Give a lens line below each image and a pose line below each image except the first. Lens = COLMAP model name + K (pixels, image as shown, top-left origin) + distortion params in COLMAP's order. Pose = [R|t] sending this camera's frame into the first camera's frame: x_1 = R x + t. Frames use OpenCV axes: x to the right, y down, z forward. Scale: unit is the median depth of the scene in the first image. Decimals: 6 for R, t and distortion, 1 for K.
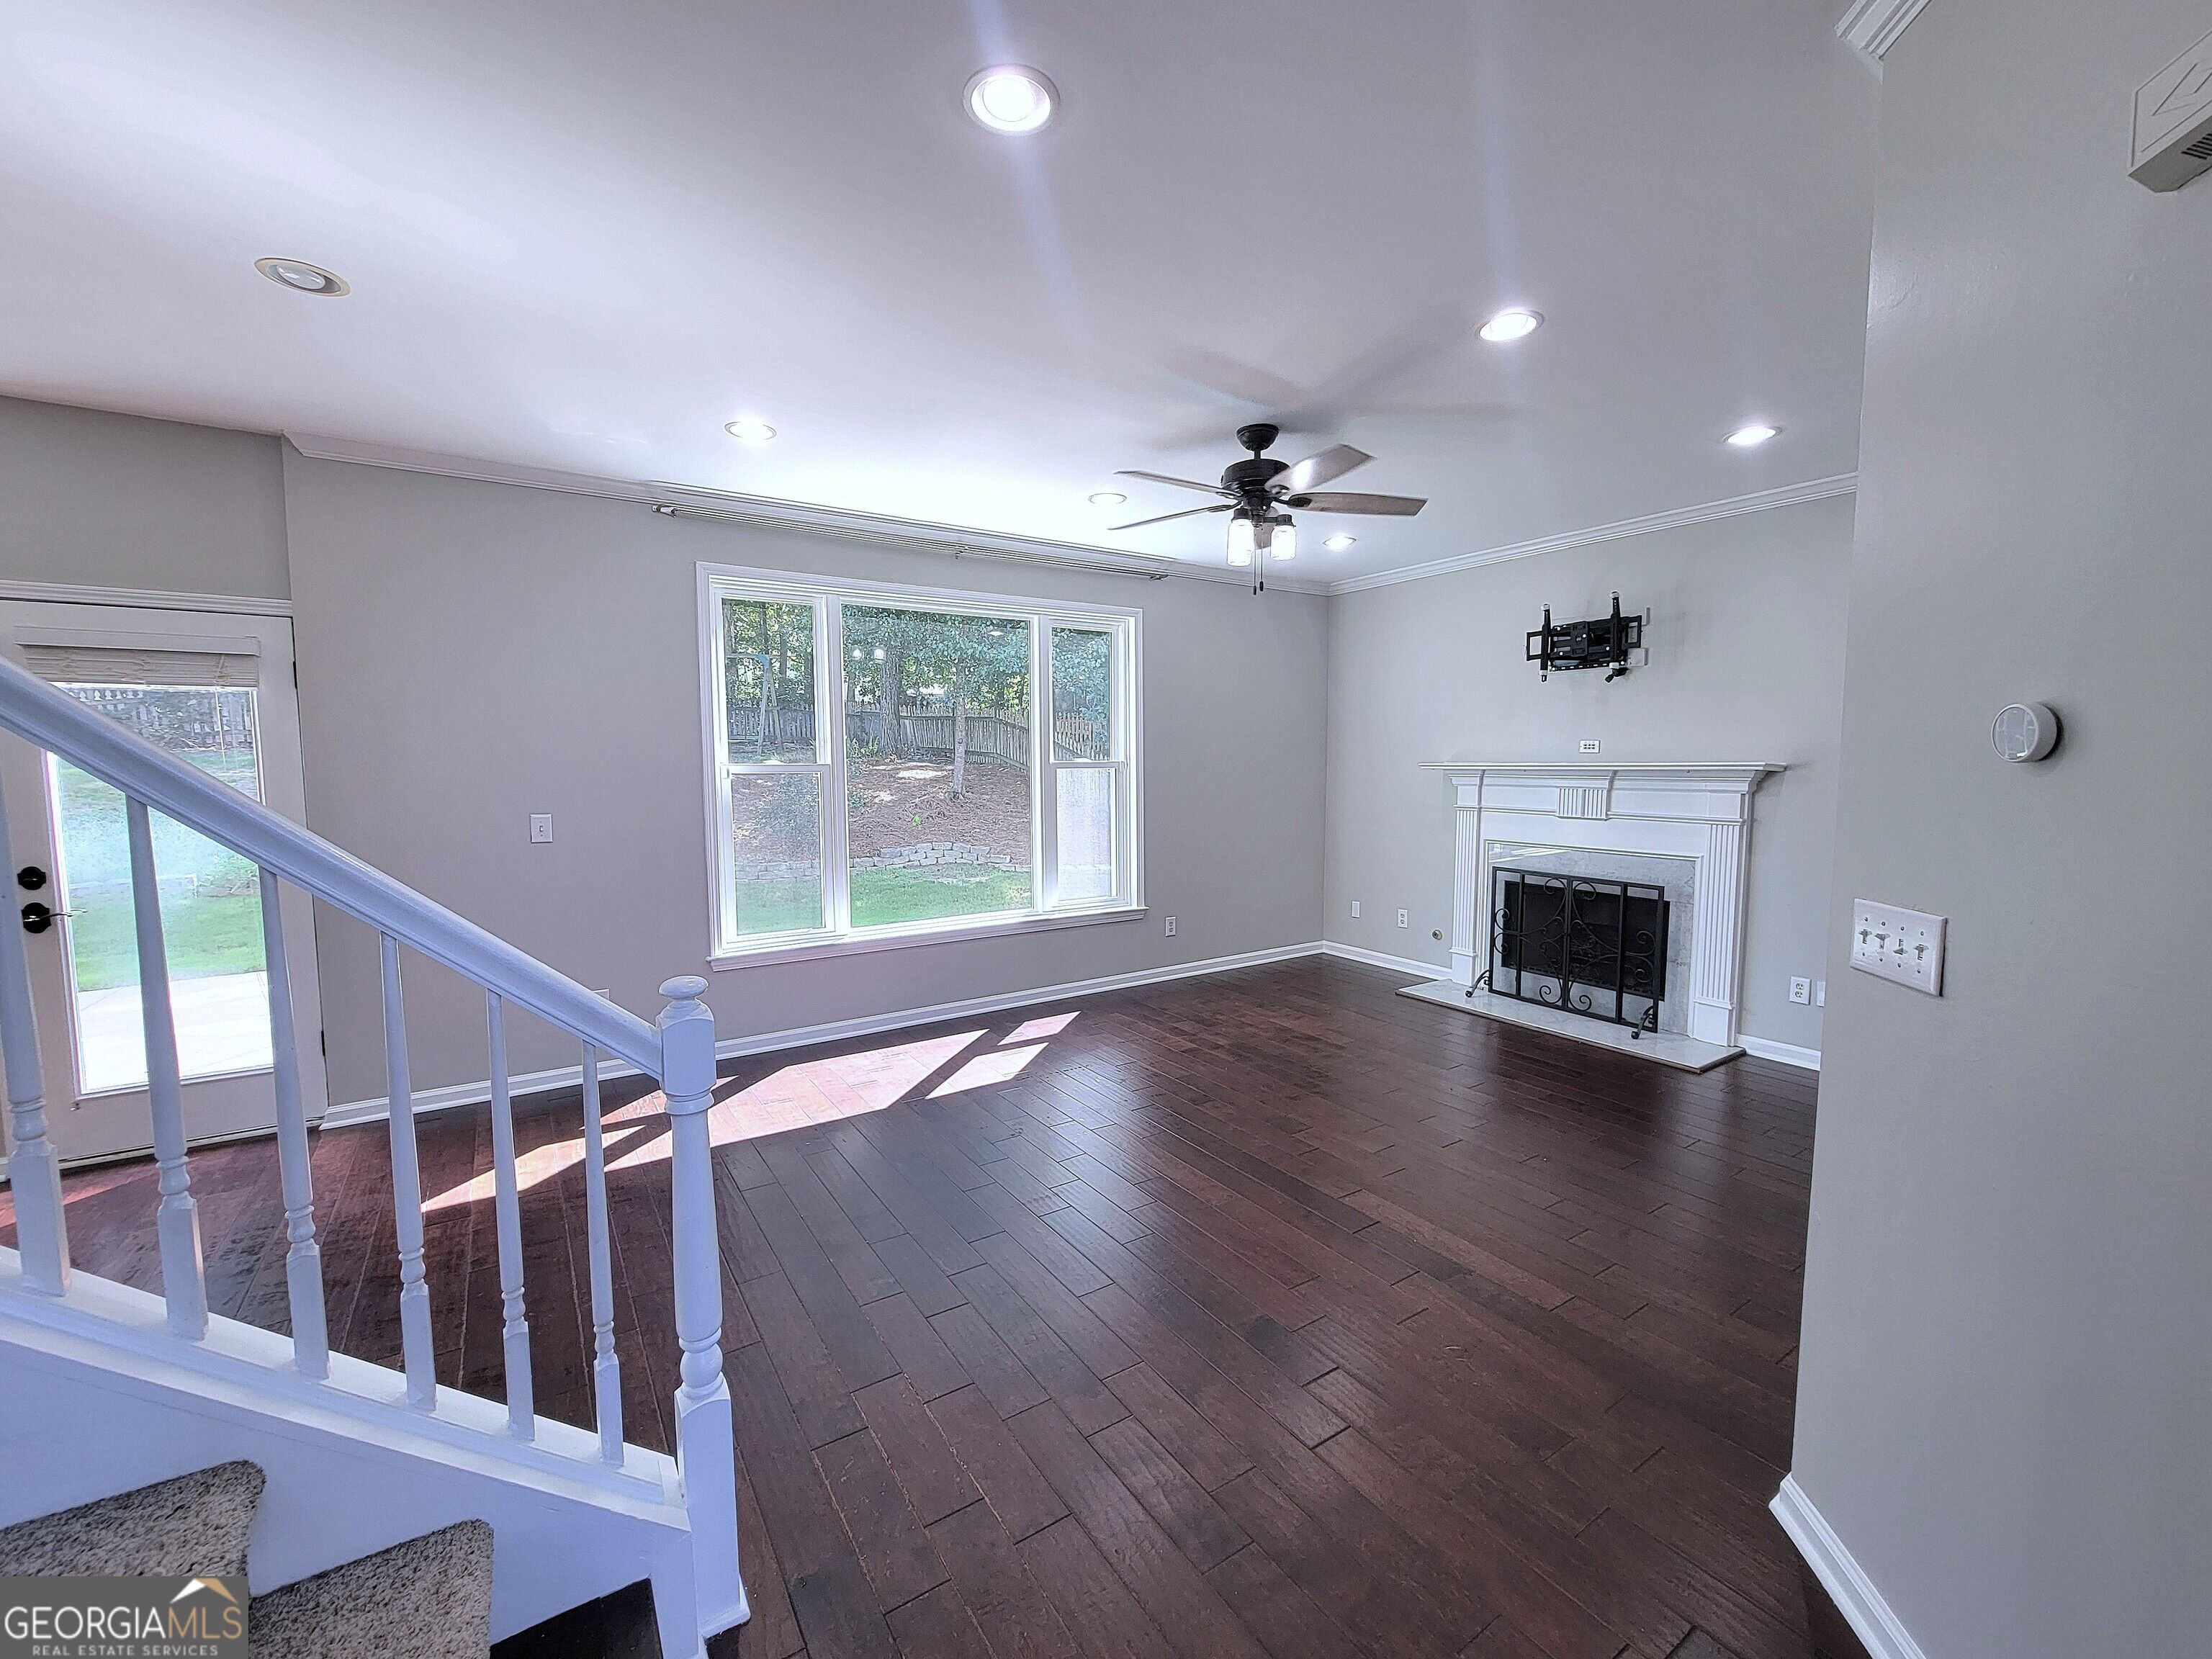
lens RADIAL K [[918.5, 0, 1137.8], [0, 918.5, 834.5], [0, 0, 1]] dist [-0.004802, 0.000331]
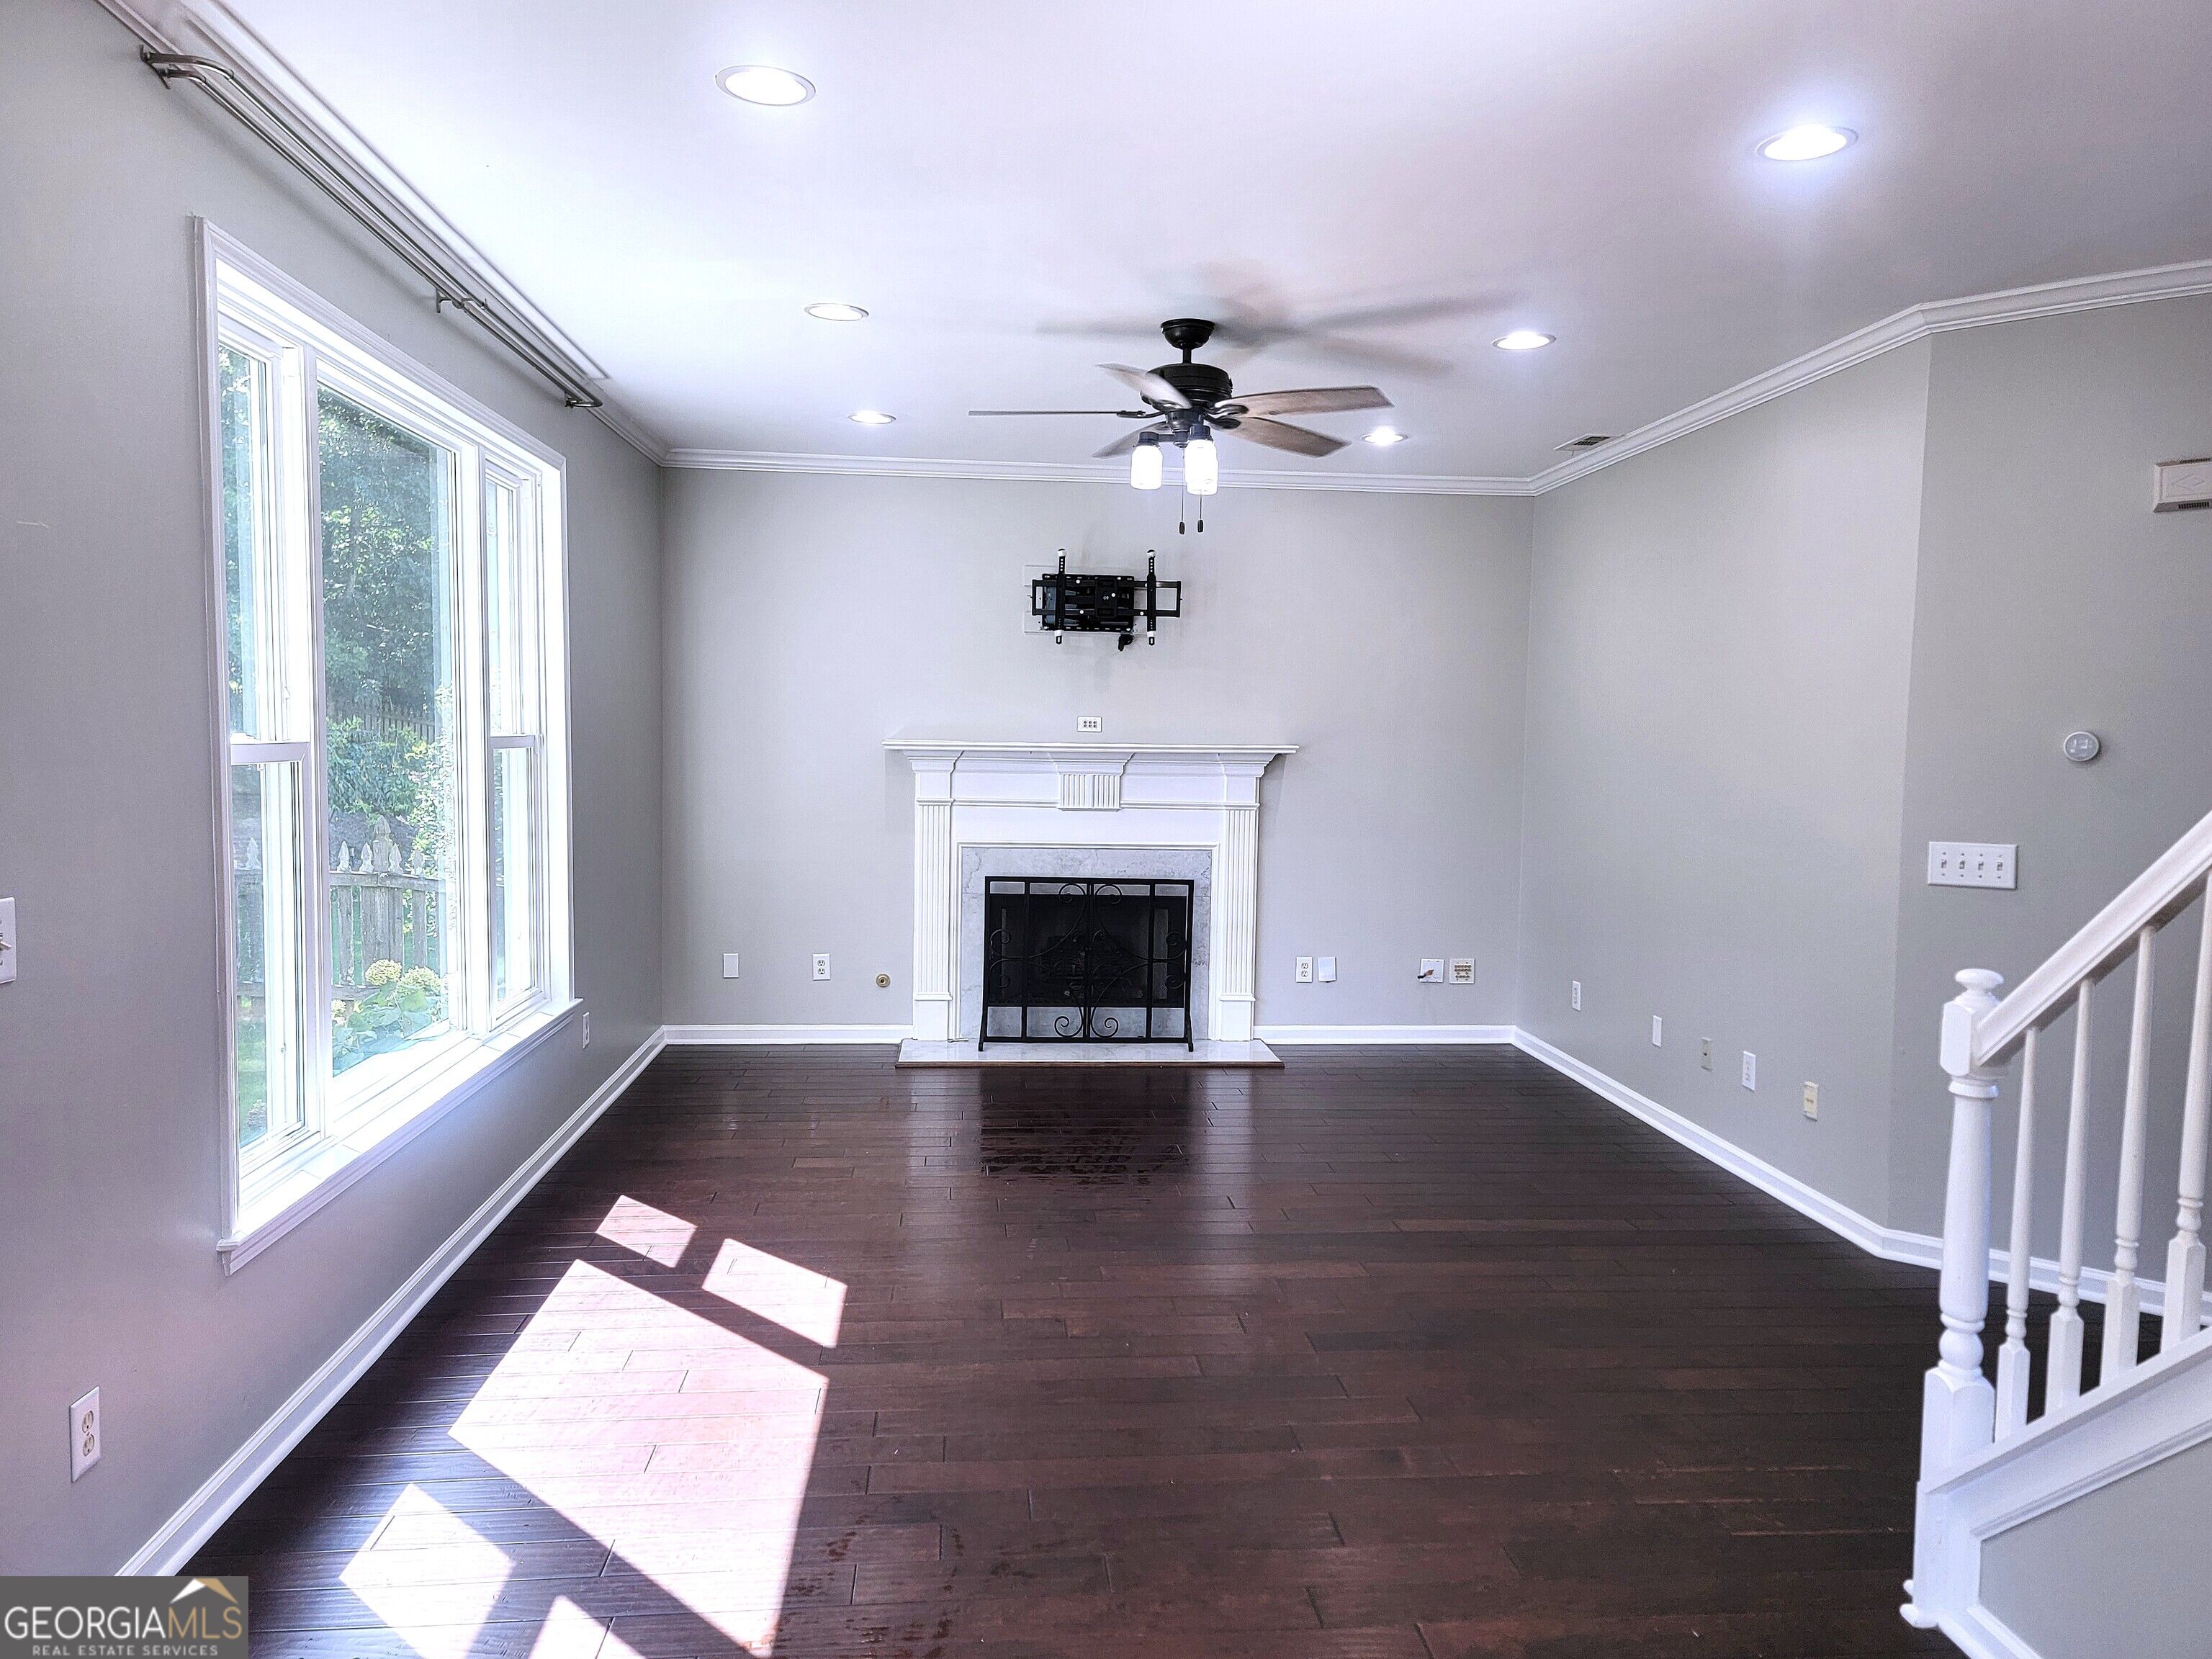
lens RADIAL K [[1552.4, 0, 1147.0], [0, 1552.4, 843.4], [0, 0, 1]] dist [0.058443, -0.016015]
pose [[0.467344, -0.053395, 0.882462, -0.817651], [0.051839, 0.998112, 0.032939, -0.034168], [-0.882555, 0.030352, 0.469229, 0.316945]]
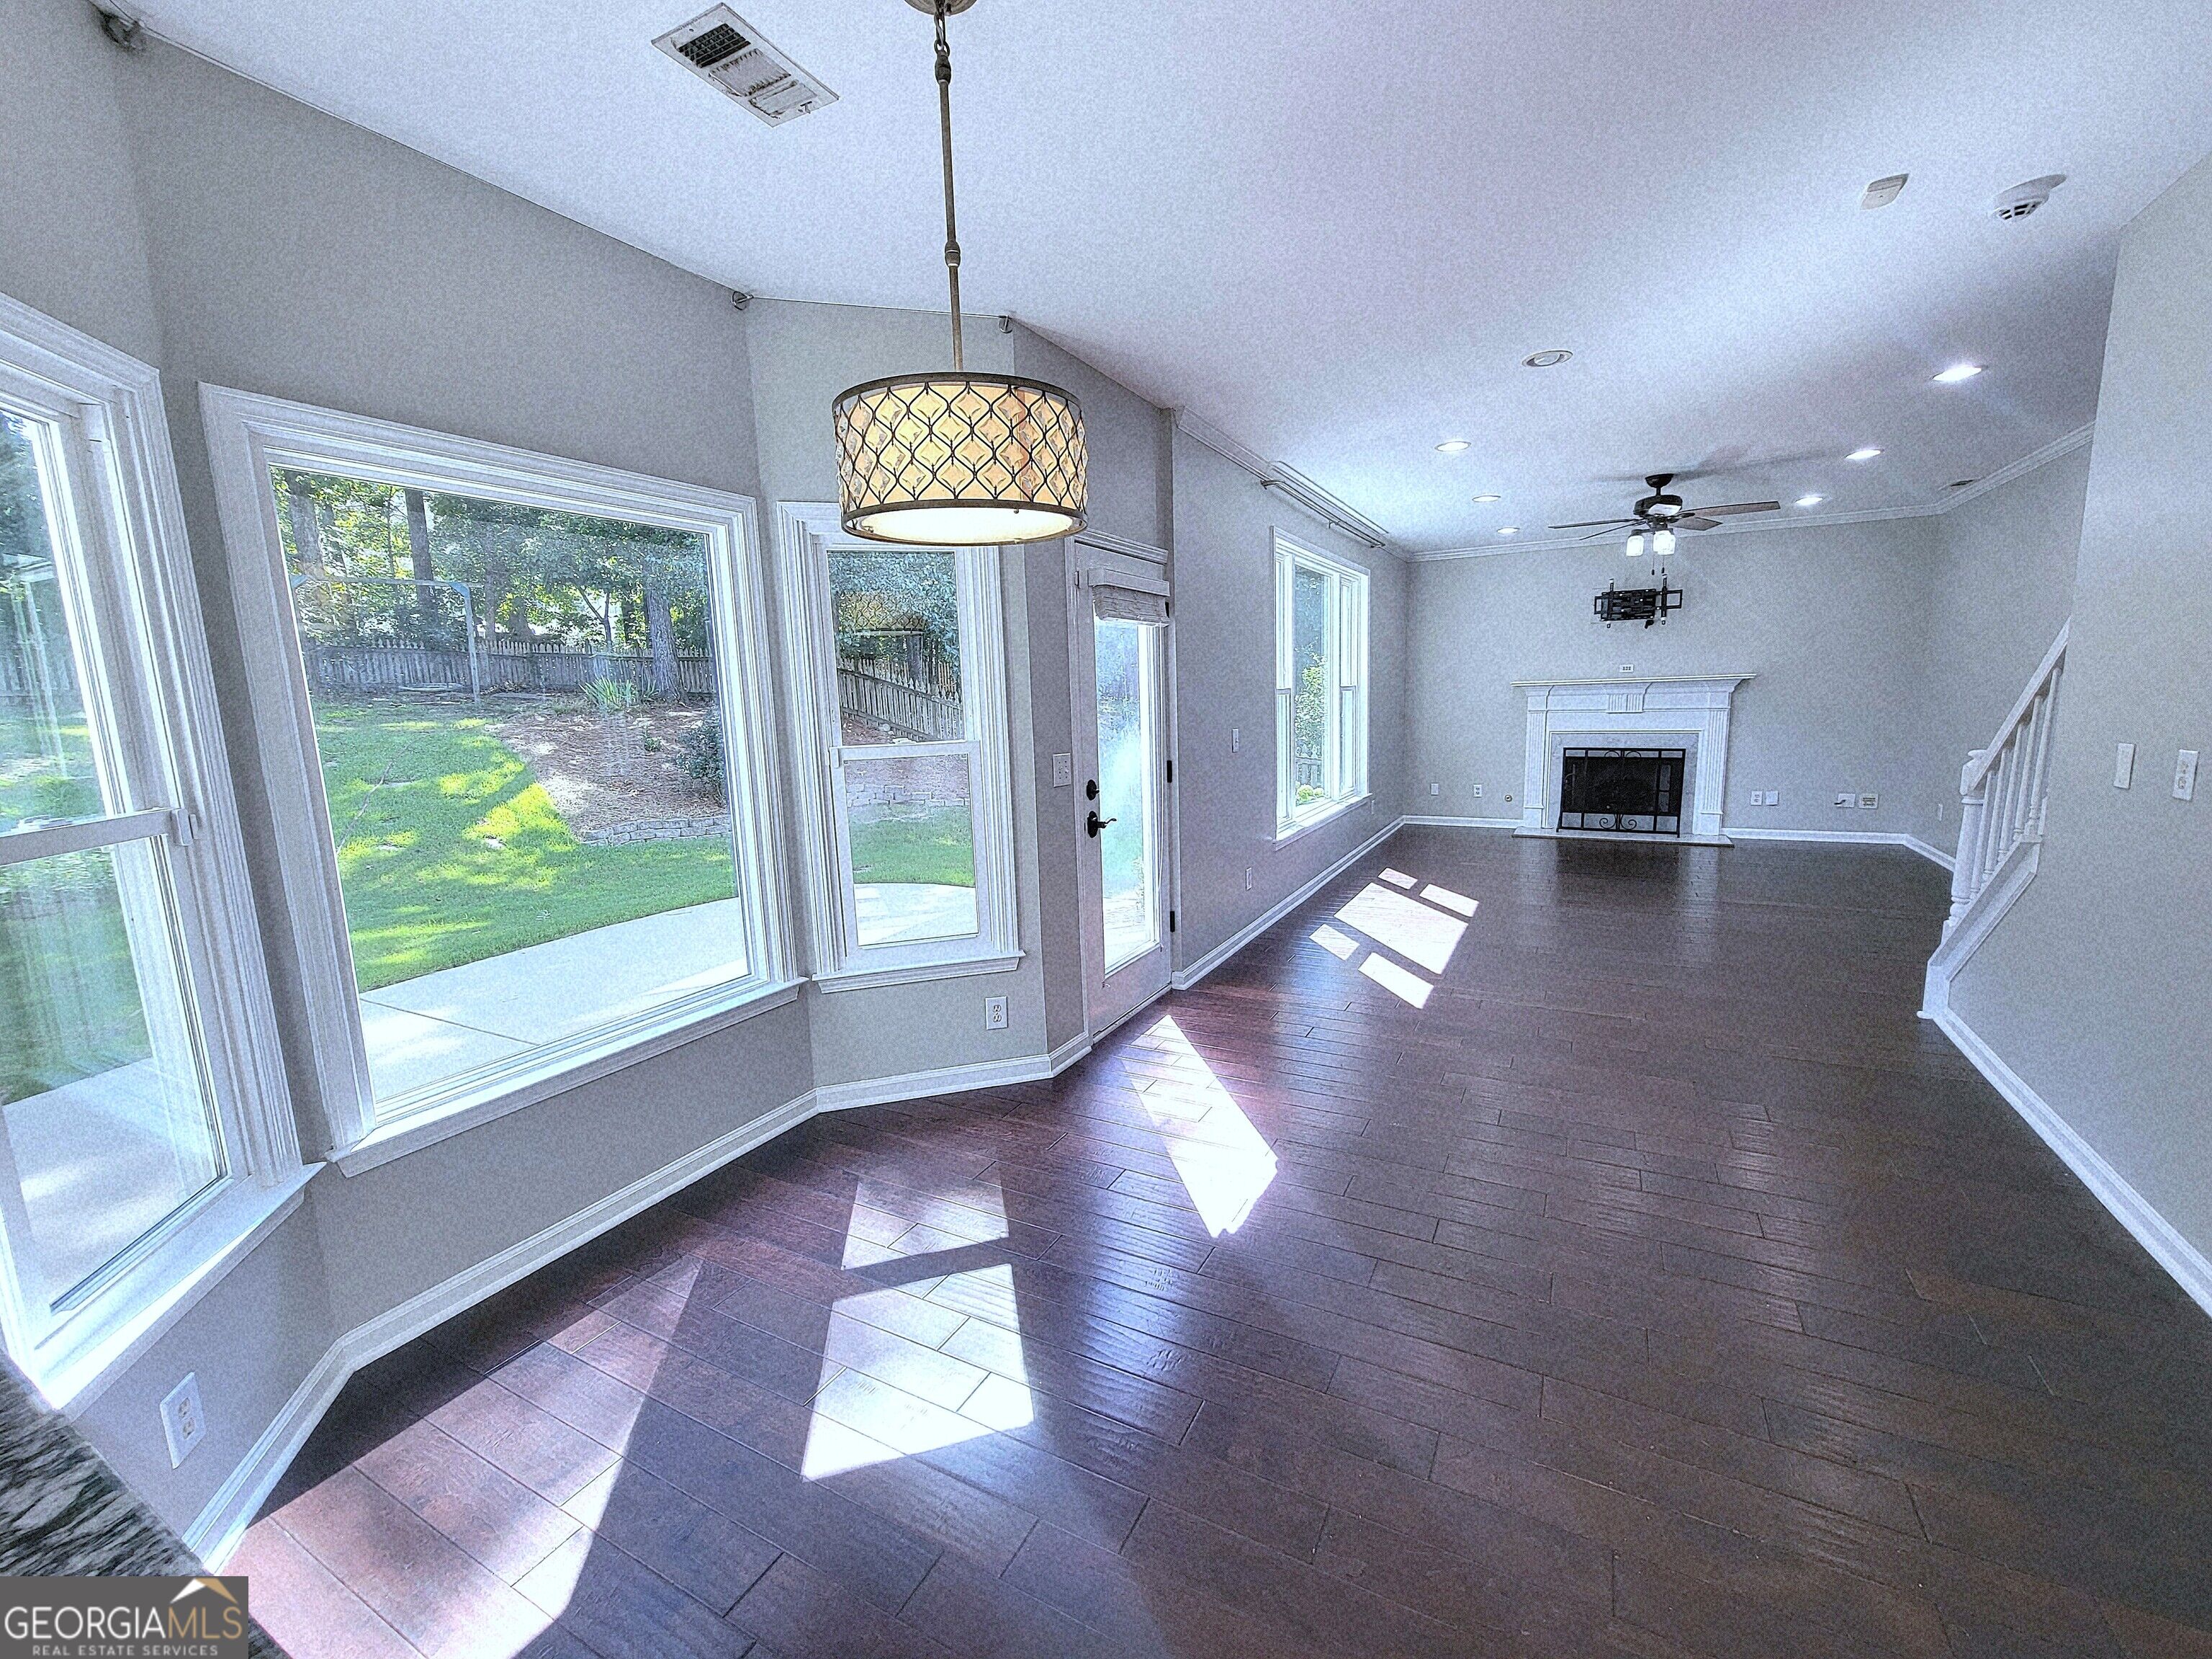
lens RADIAL K [[918.5, 0, 1106.8], [0, 918.5, 828.1], [0, 0, 1]] dist [-0.004802, 0.000331]
pose [[0.887018, -0.090494, 0.452780, -1.191330], [0.064167, 0.995250, 0.073209, 0.007887], [-0.457254, -0.035884, 0.888612, -0.036475]]
